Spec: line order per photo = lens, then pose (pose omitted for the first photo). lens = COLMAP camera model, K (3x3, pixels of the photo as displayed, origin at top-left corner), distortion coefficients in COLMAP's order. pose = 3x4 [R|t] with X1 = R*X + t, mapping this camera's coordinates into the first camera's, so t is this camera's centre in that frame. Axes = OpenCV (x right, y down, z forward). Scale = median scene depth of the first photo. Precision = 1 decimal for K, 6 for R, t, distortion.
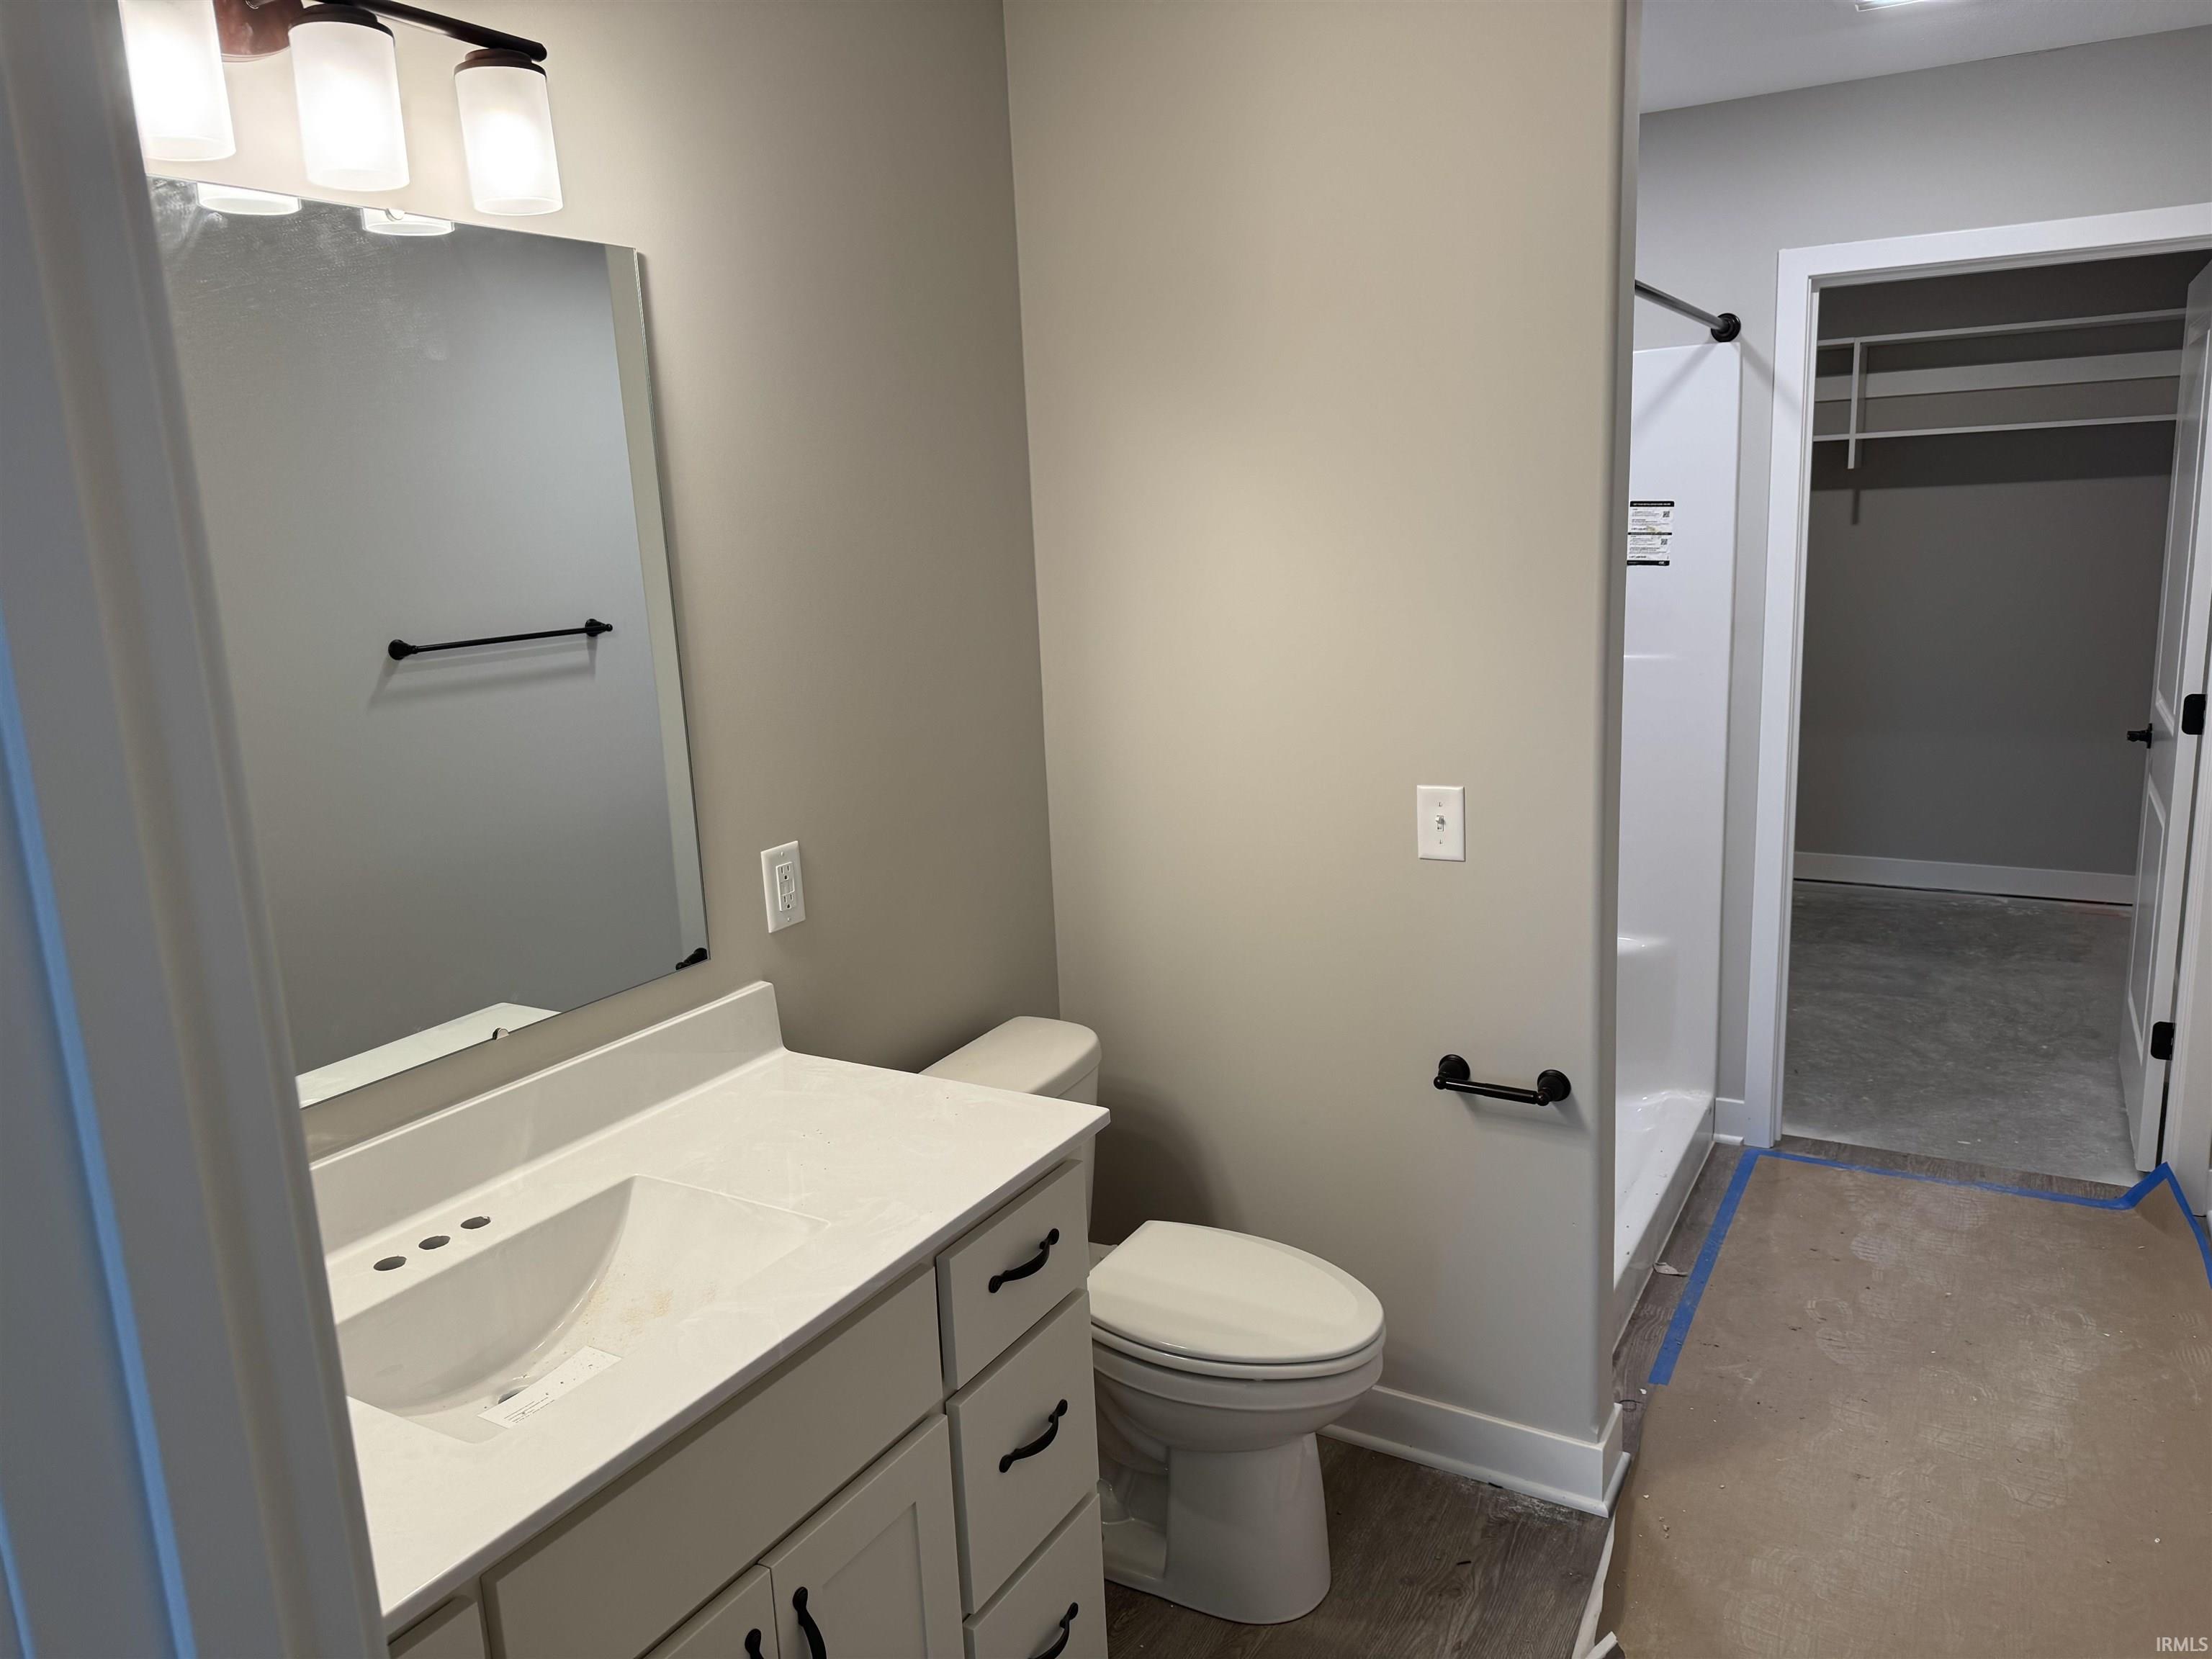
lens RADIAL K [[1552.8, 0, 1106.0], [0, 1552.8, 829.5], [0, 0, 1]] dist [-0.007955, -0.003934]
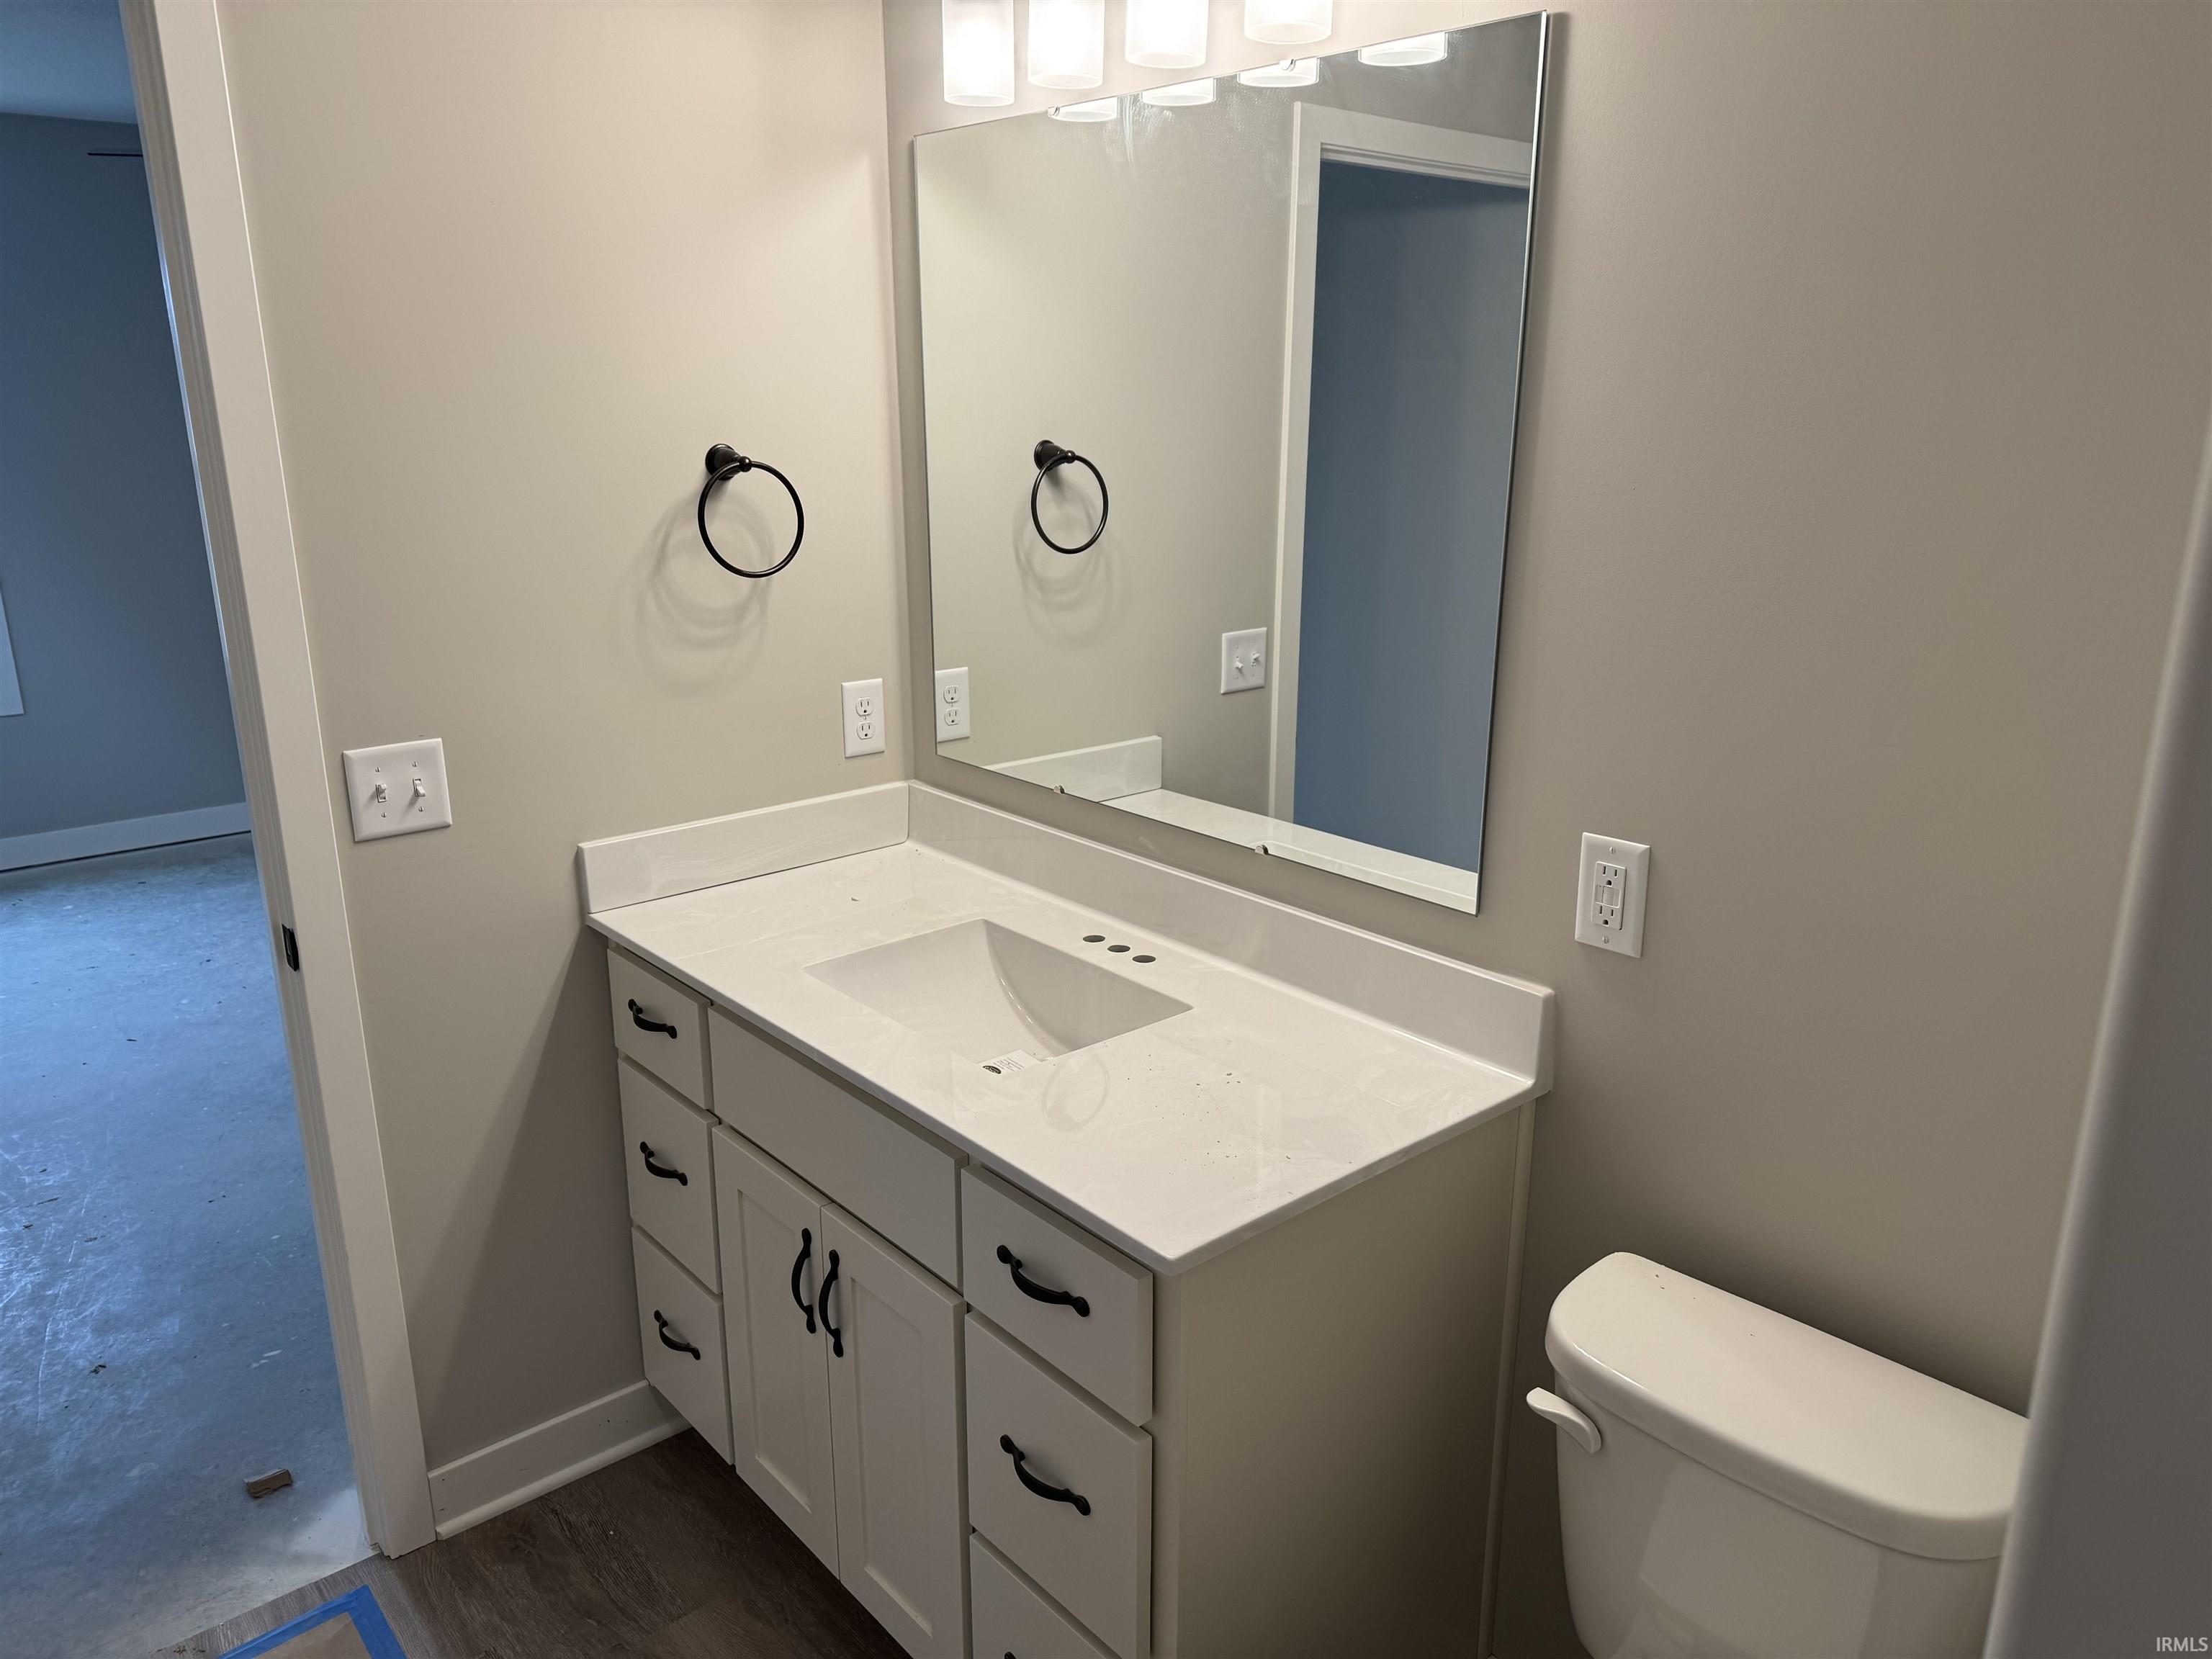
lens RADIAL K [[1552.8, 0, 1106.0], [0, 1552.8, 829.5], [0, 0, 1]] dist [-0.007955, -0.003934]
pose [[-0.308119, 0.305174, -0.901073, 1.098096], [-0.182917, 0.910478, 0.370907, -0.466496], [0.933597, 0.279105, -0.224714, 2.025068]]
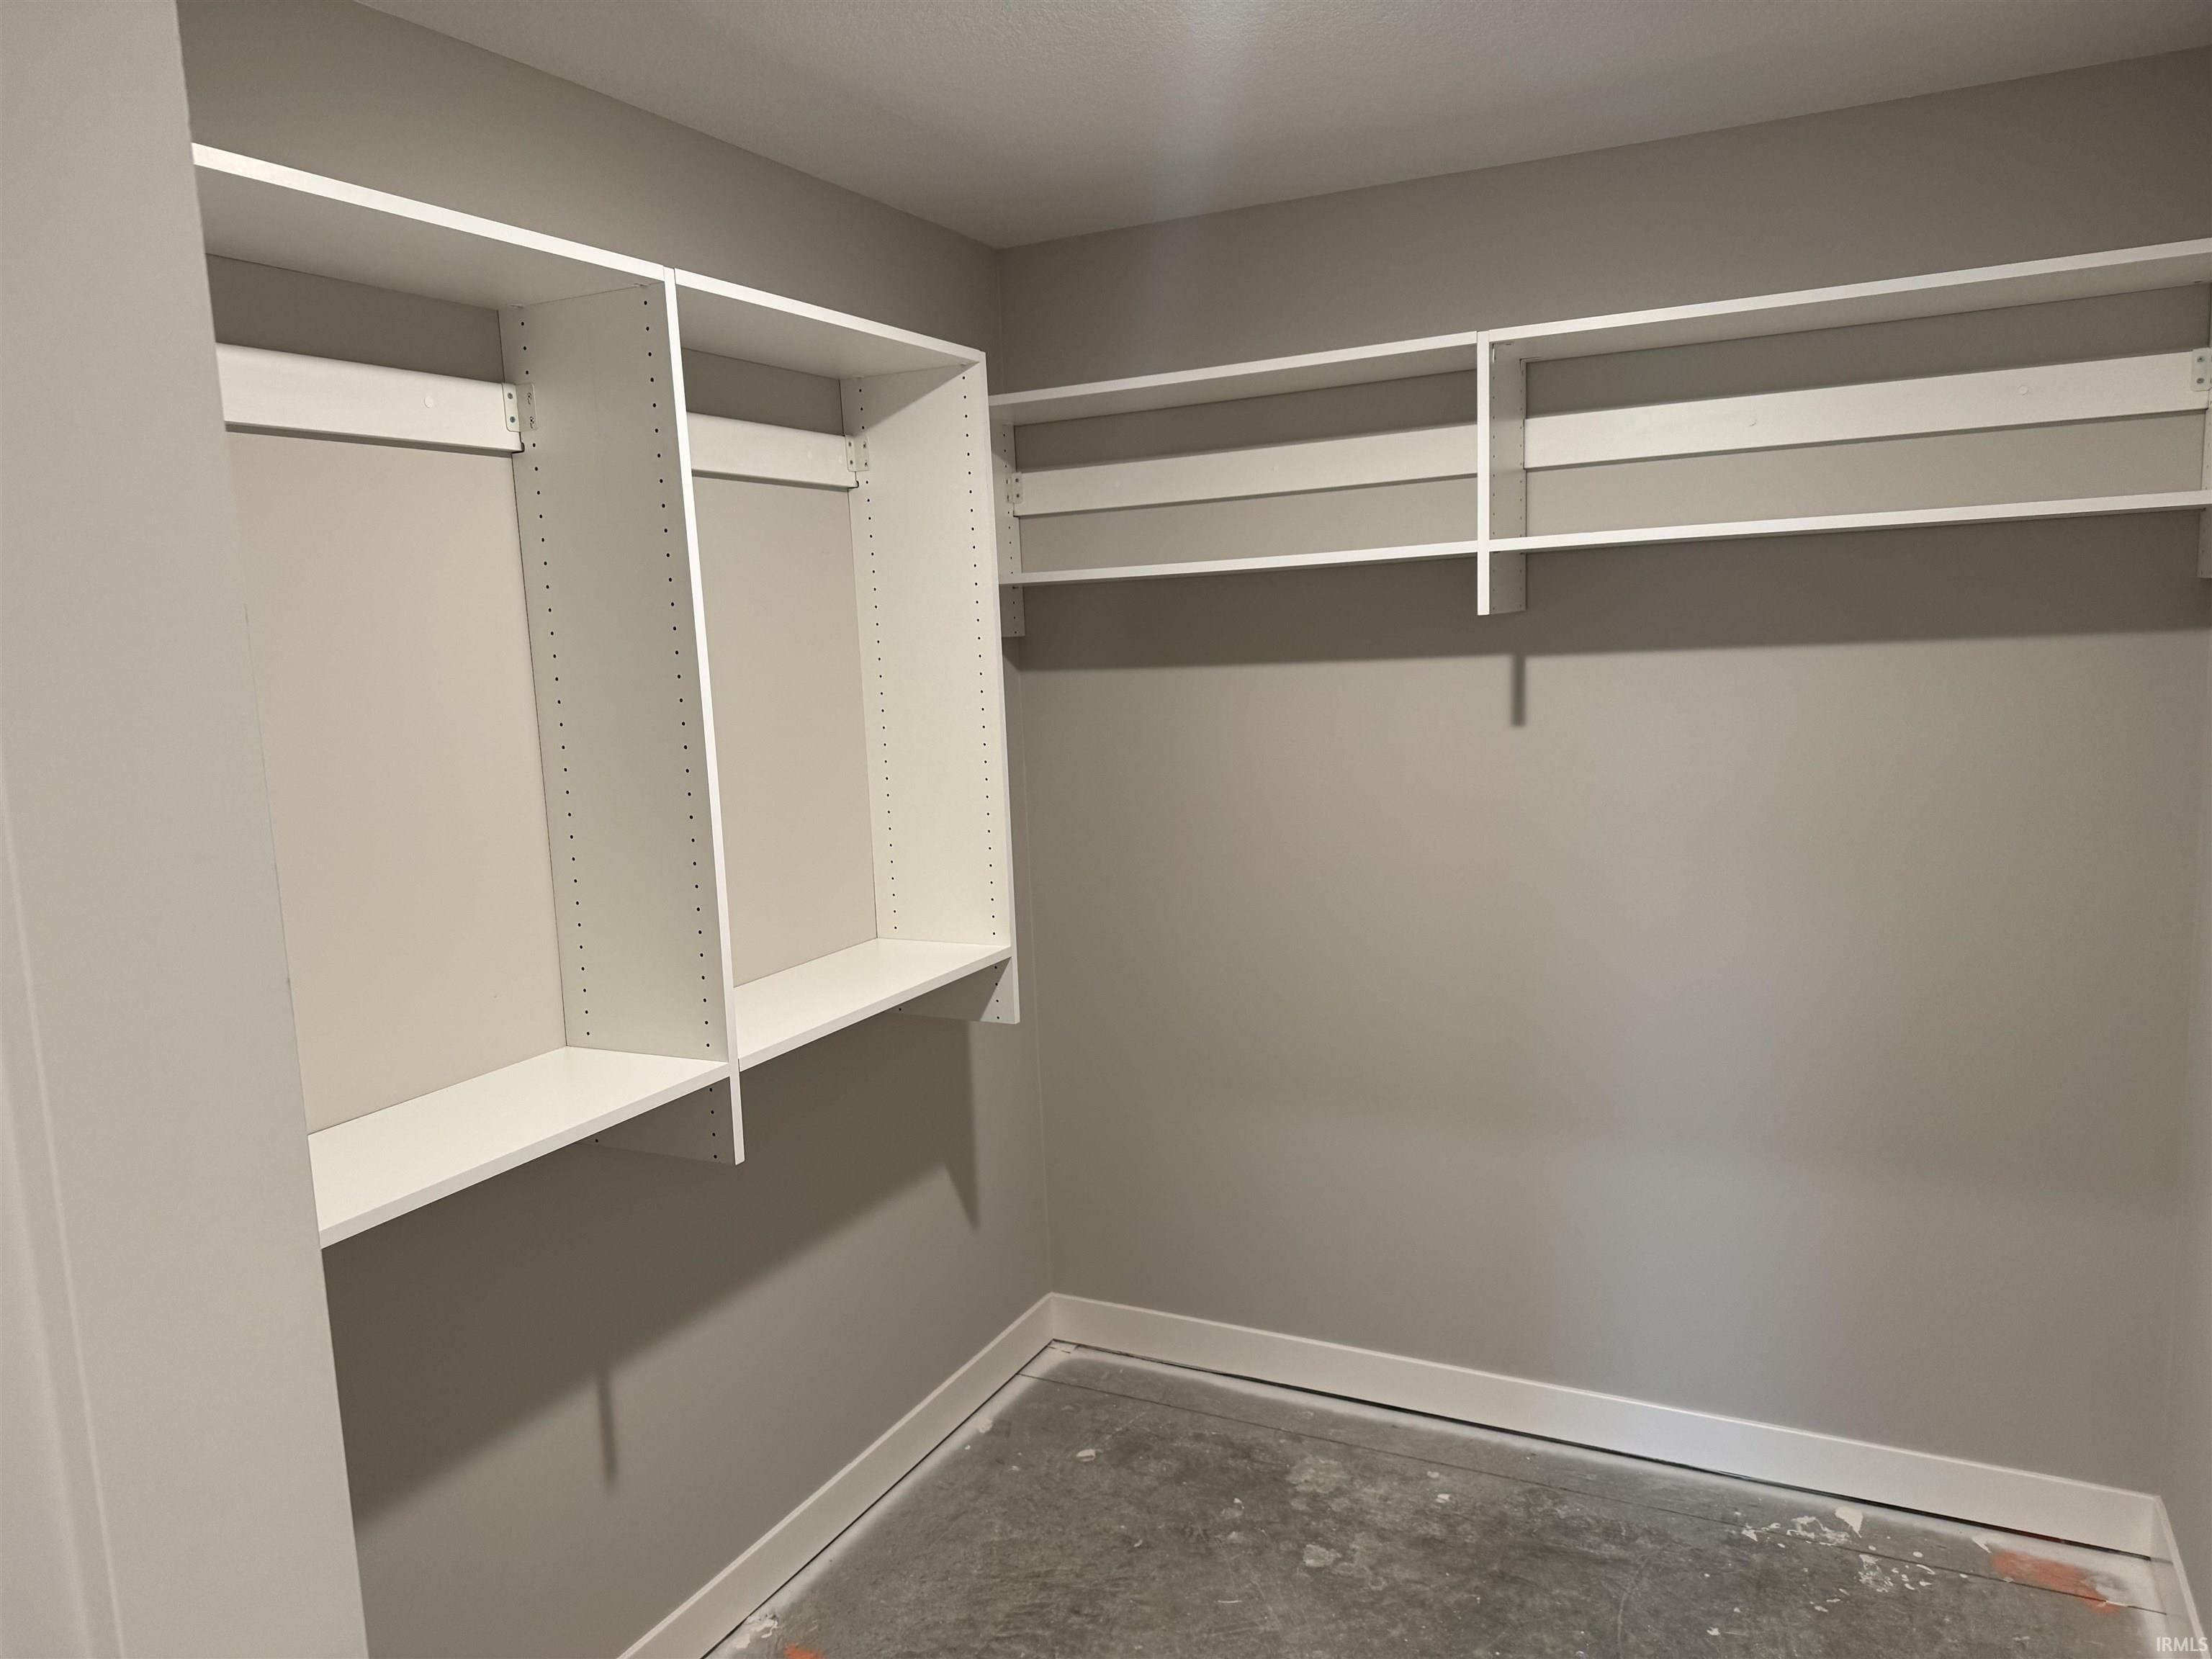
lens RADIAL K [[1552.8, 0, 1106.0], [0, 1552.8, 829.5], [0, 0, 1]] dist [-0.007955, -0.003934]
pose [[0.999419, -0.011625, 0.032051, 0.338389], [0.013906, 0.997316, -0.071882, -0.131361], [-0.031130, 0.072286, 0.996898, 0.522881]]
